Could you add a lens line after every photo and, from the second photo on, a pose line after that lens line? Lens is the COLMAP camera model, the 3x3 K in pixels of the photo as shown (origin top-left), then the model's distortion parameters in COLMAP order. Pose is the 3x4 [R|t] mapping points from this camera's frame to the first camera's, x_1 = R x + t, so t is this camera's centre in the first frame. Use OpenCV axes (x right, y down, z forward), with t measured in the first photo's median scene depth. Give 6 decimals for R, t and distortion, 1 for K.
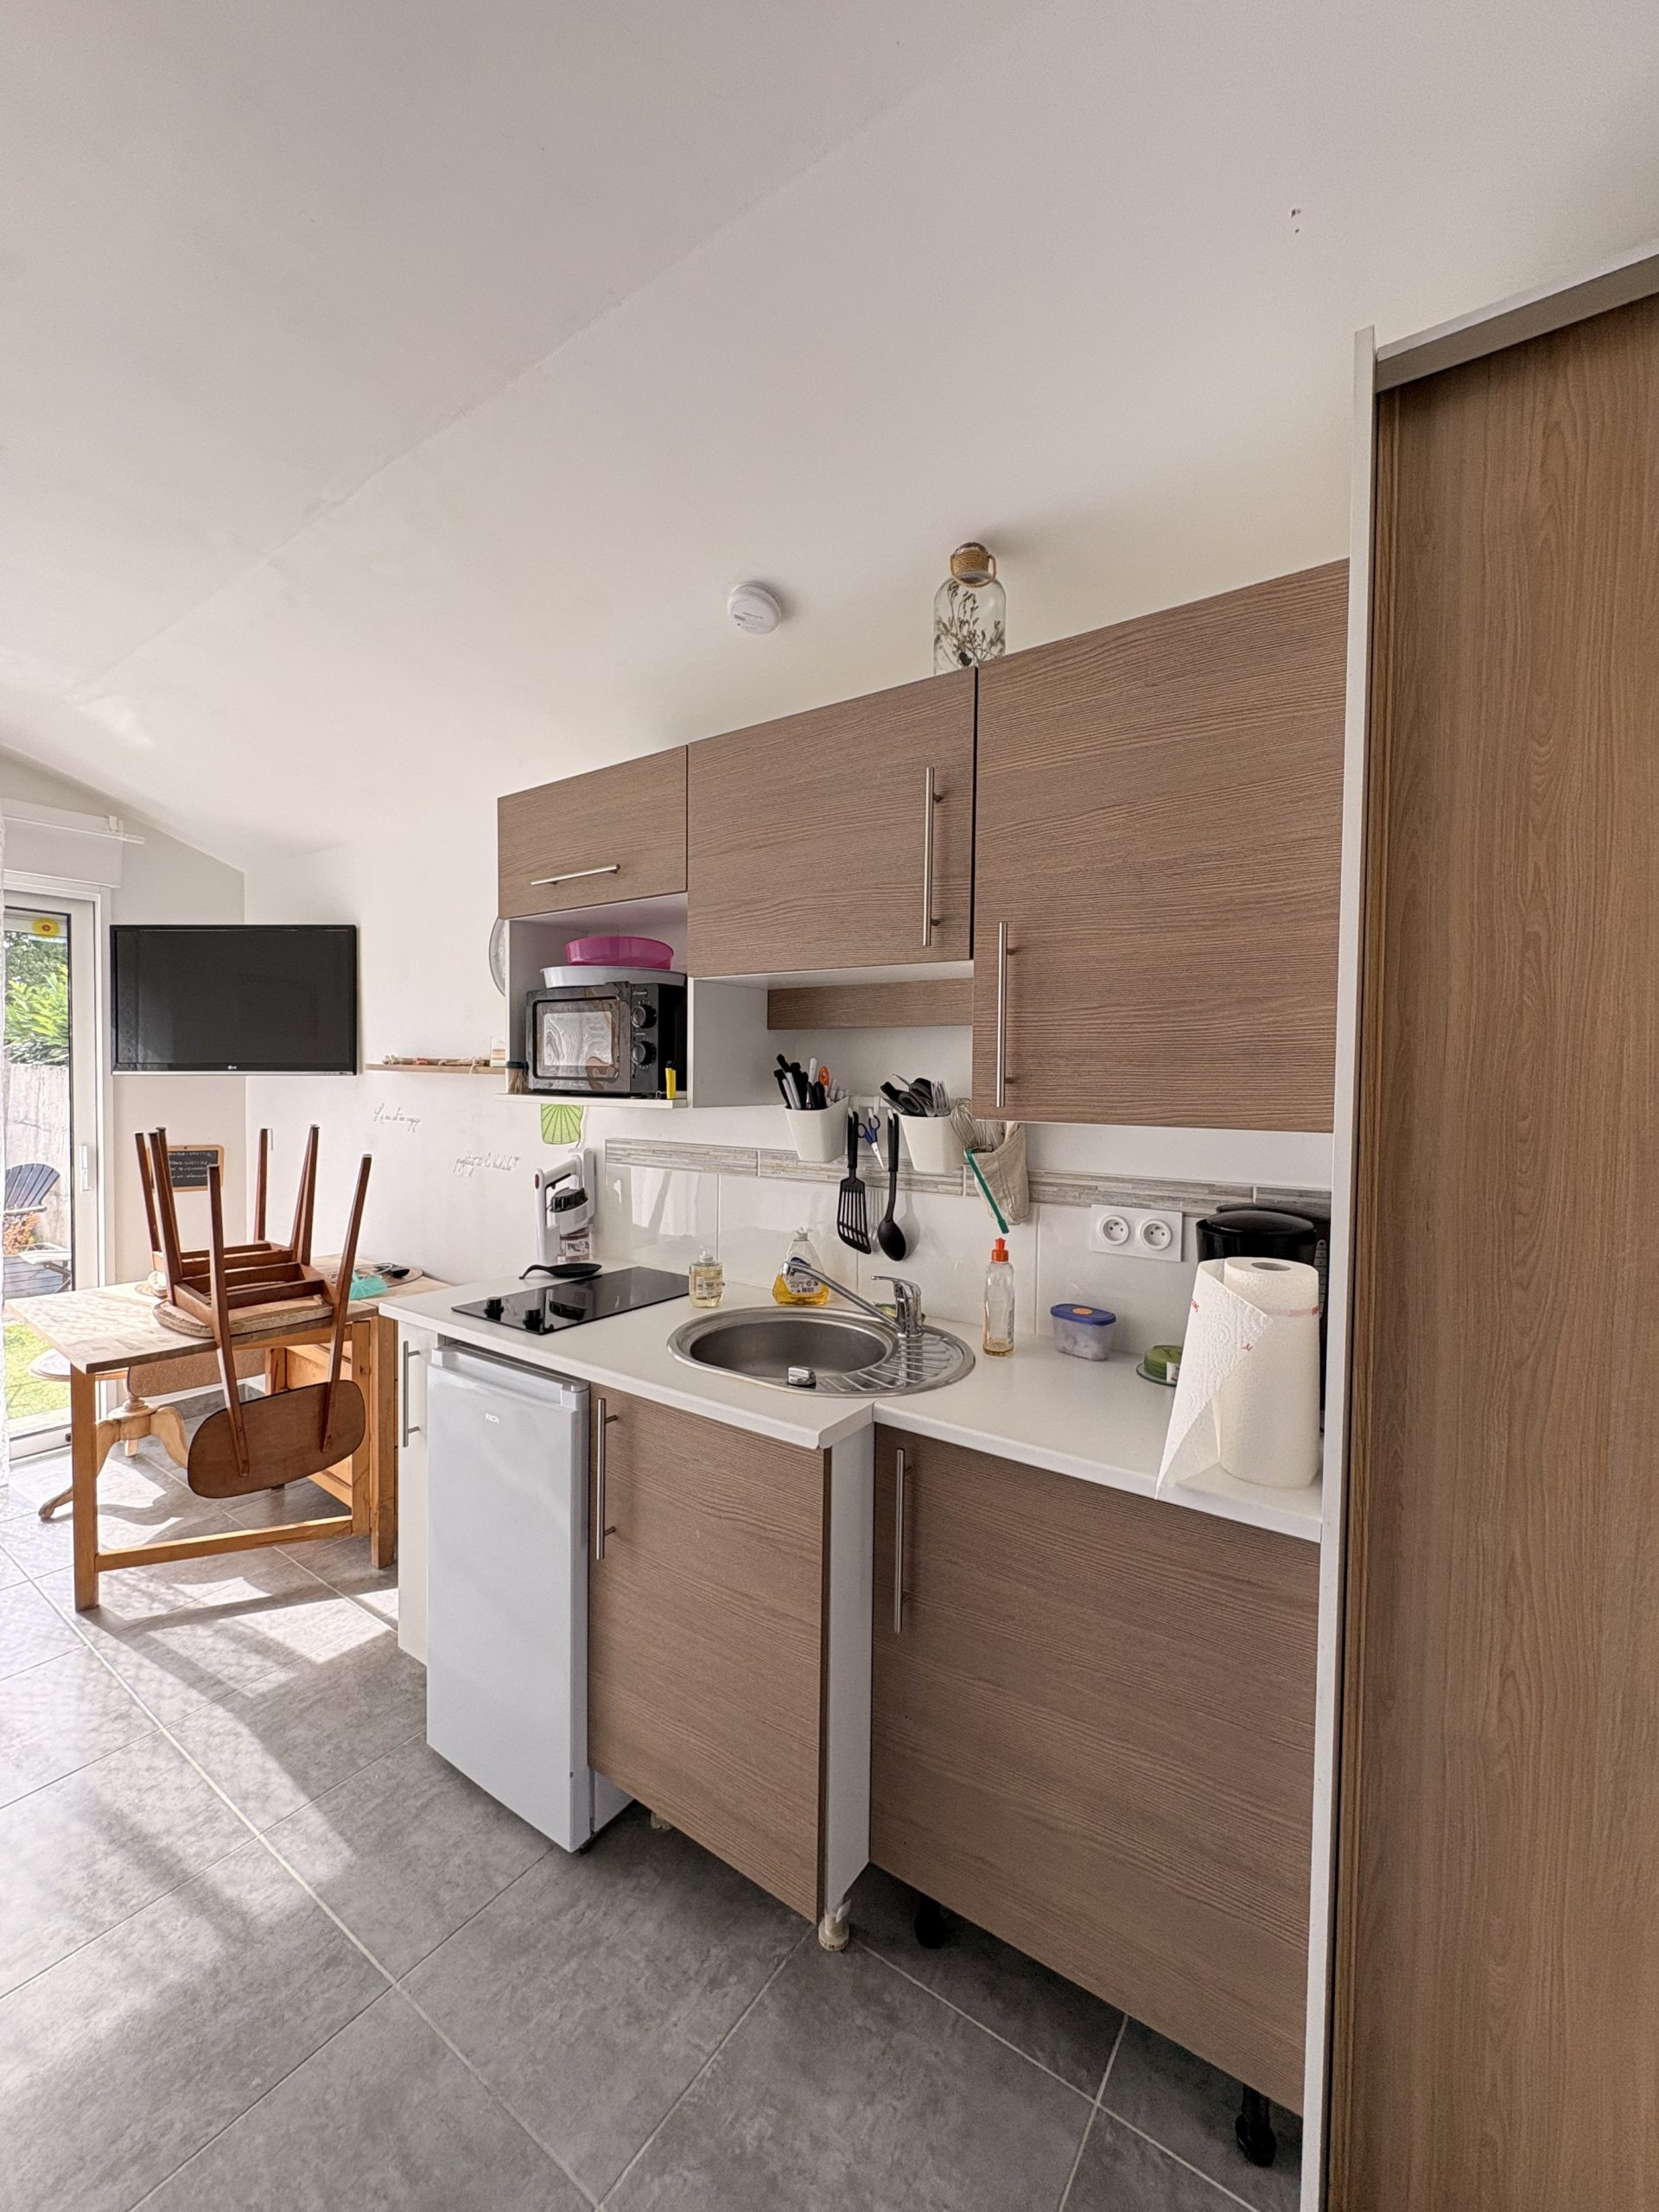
lens RADIAL K [[881.3, 0, 829.5], [0, 881.3, 1106.0], [0, 0, 1]] dist [0.000398, 0.000080]
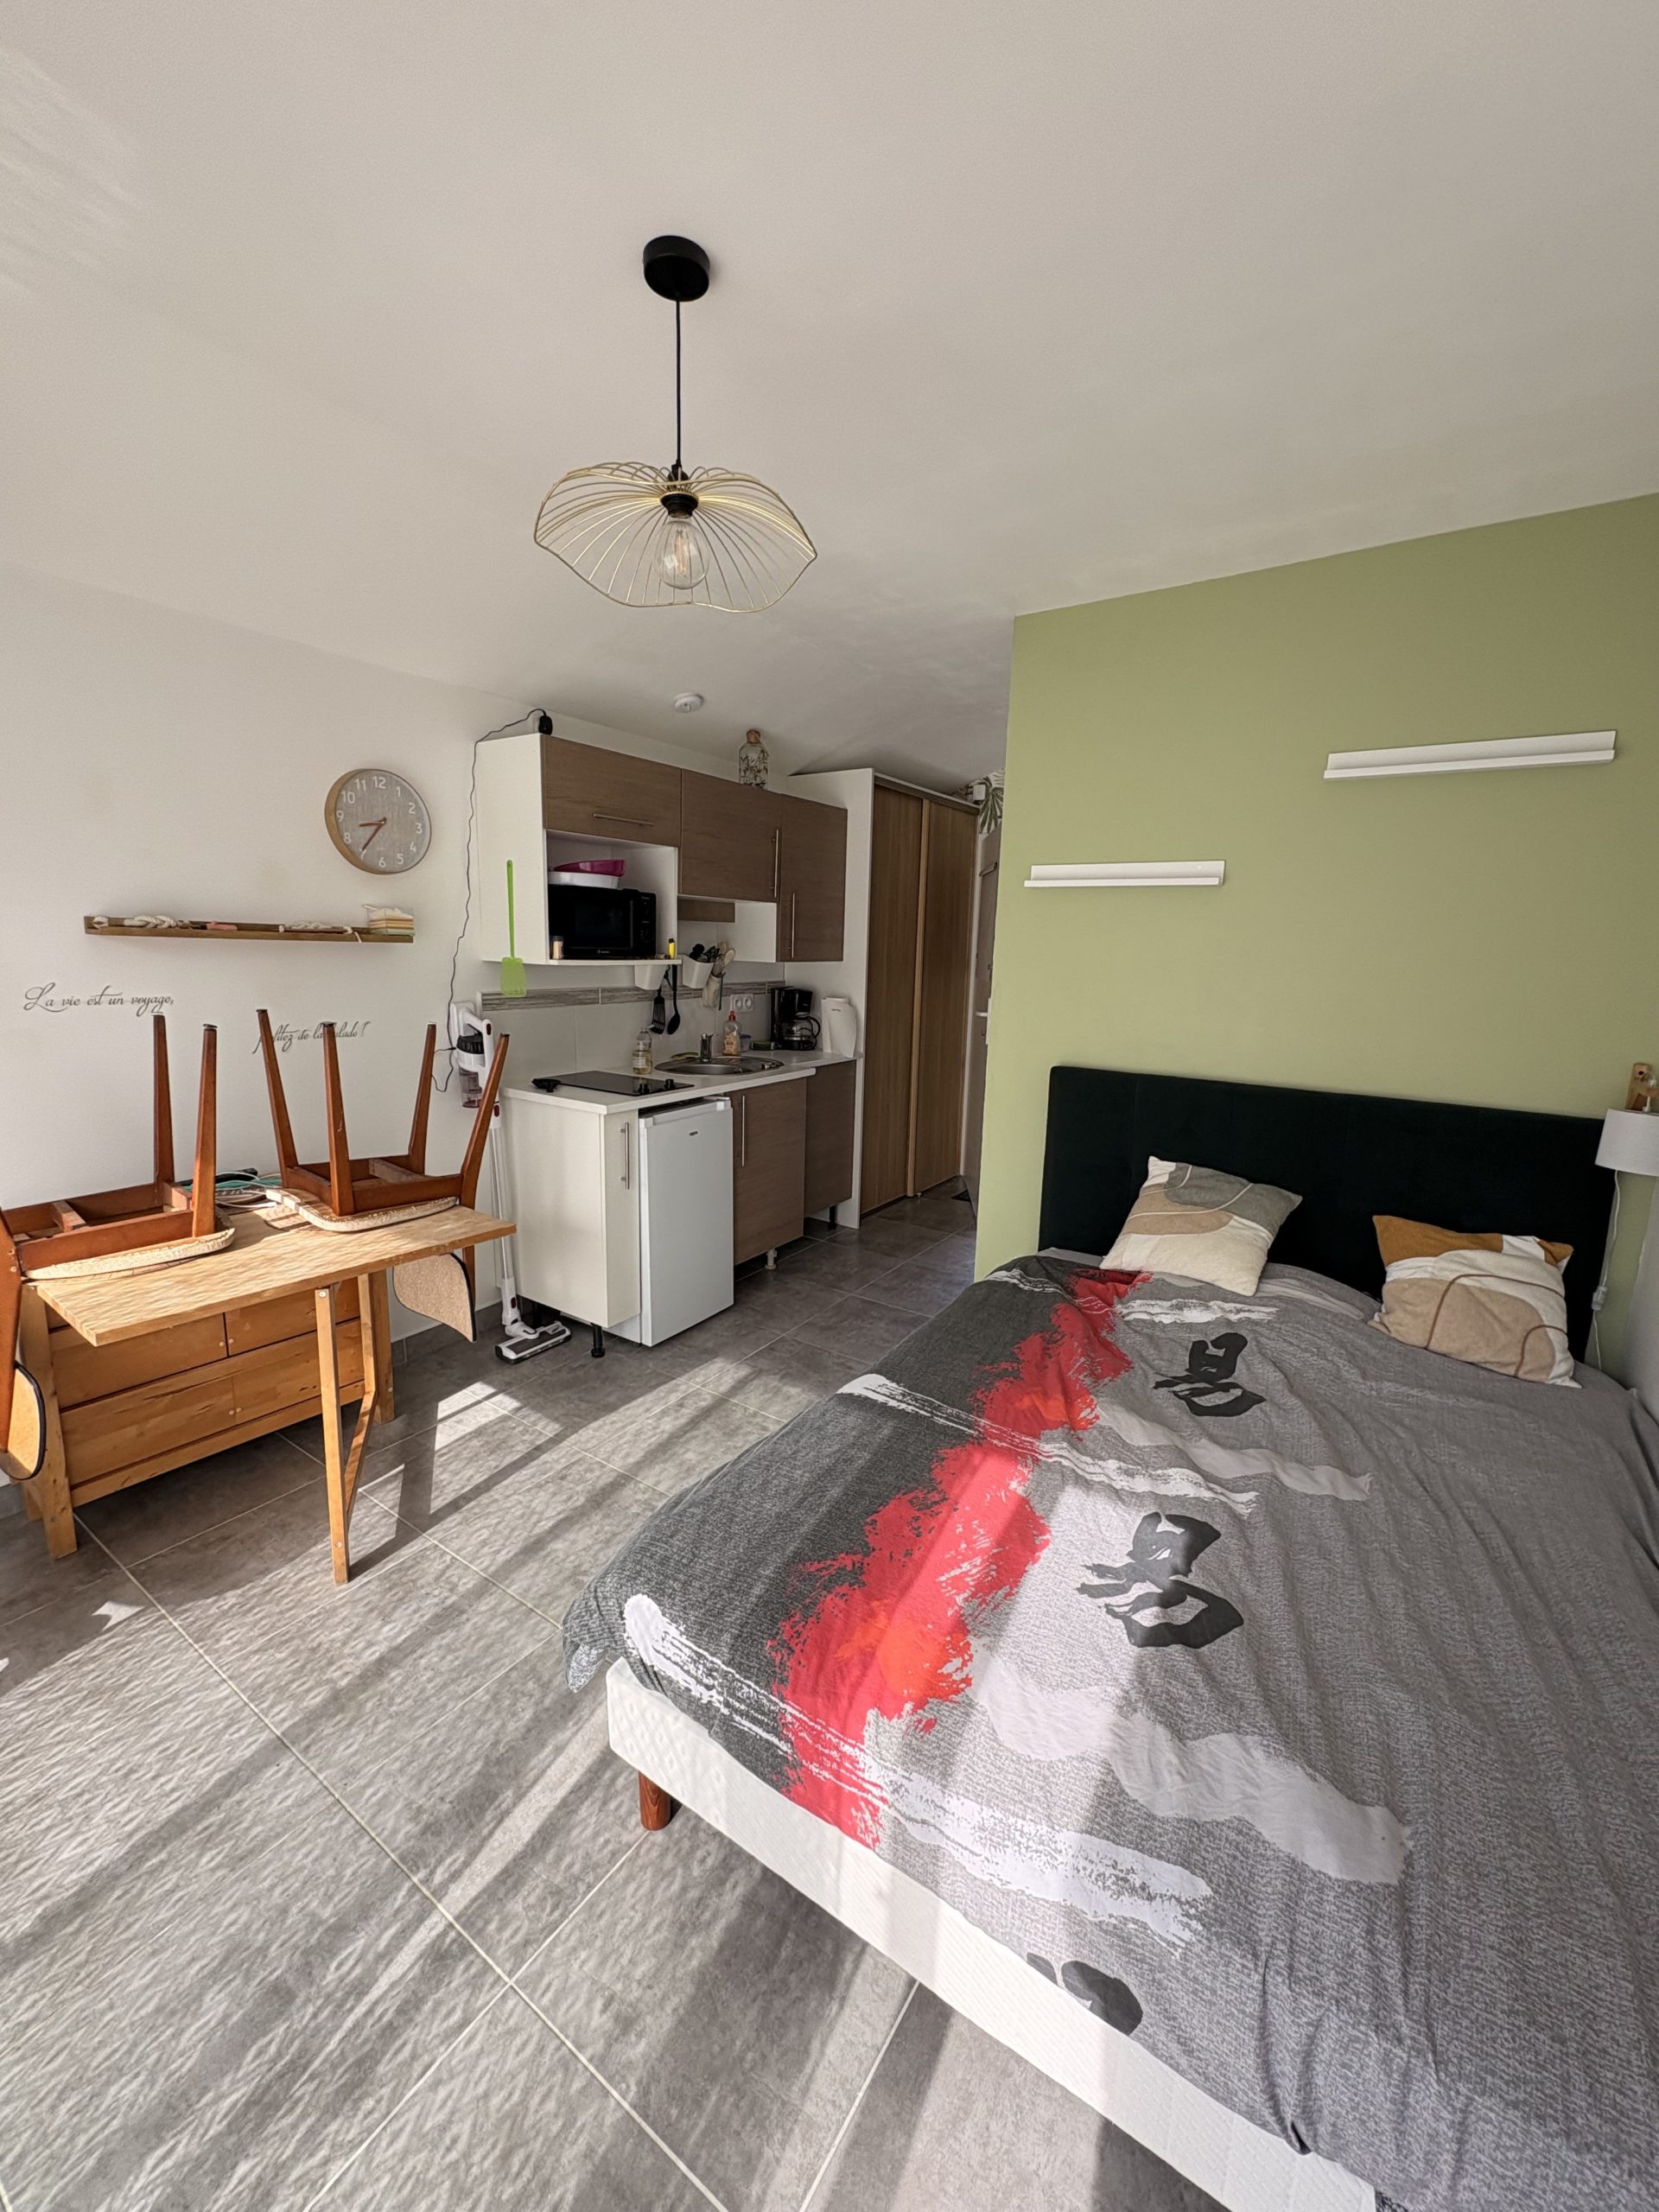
lens RADIAL K [[881.3, 0, 829.5], [0, 881.3, 1106.0], [0, 0, 1]] dist [0.000398, 0.000080]
pose [[-0.020815, -0.195163, 0.980550, -2.026035], [0.001408, 0.980756, 0.195234, -0.063610], [-0.999782, 0.005444, -0.020140, 0.680579]]
